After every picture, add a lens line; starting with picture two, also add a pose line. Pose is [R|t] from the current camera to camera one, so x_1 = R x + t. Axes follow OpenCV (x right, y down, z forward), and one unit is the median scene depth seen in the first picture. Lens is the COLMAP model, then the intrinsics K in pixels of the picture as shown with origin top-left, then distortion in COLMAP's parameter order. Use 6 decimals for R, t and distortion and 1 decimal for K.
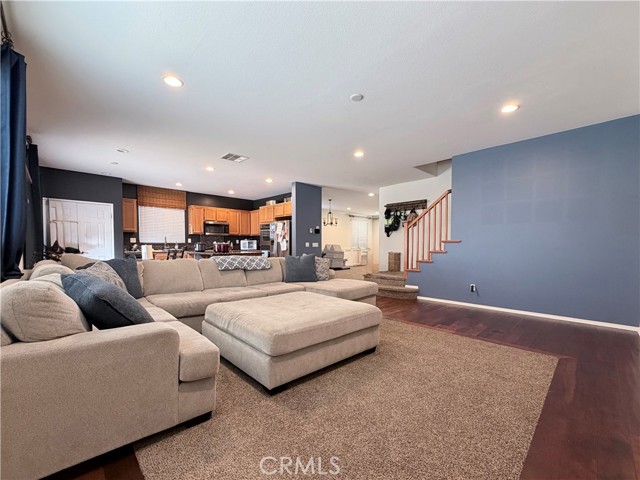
lens RADIAL K [[270.4, 0, 332.6], [0, 270.4, 251.7], [0, 0, 1]] dist [-0.001228, -0.000020]
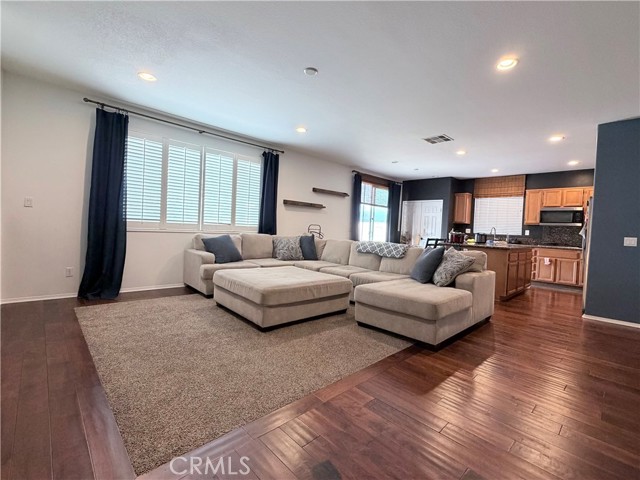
lens RADIAL K [[300.0, 0, 321.2], [0, 300.0, 235.0], [0, 0, 1]] dist [0.011792, 0.000237]
pose [[-0.019488, 0.019171, -0.999626, 0.448171], [-0.068988, 0.997407, 0.020474, -0.010117], [0.997427, 0.069361, -0.018115, 0.425415]]
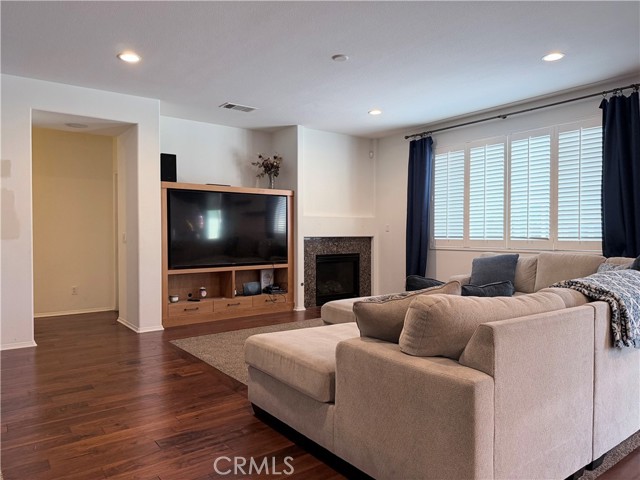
lens RADIAL K [[449.9, 0, 322.7], [0, 449.9, 241.4], [0, 0, 1]] dist [0.057924, -0.036058]
pose [[-0.989828, -0.005836, 0.142149, -0.033766], [-0.000075, 0.999180, 0.040499, -0.030419], [-0.142269, 0.040077, -0.989016, 0.935887]]
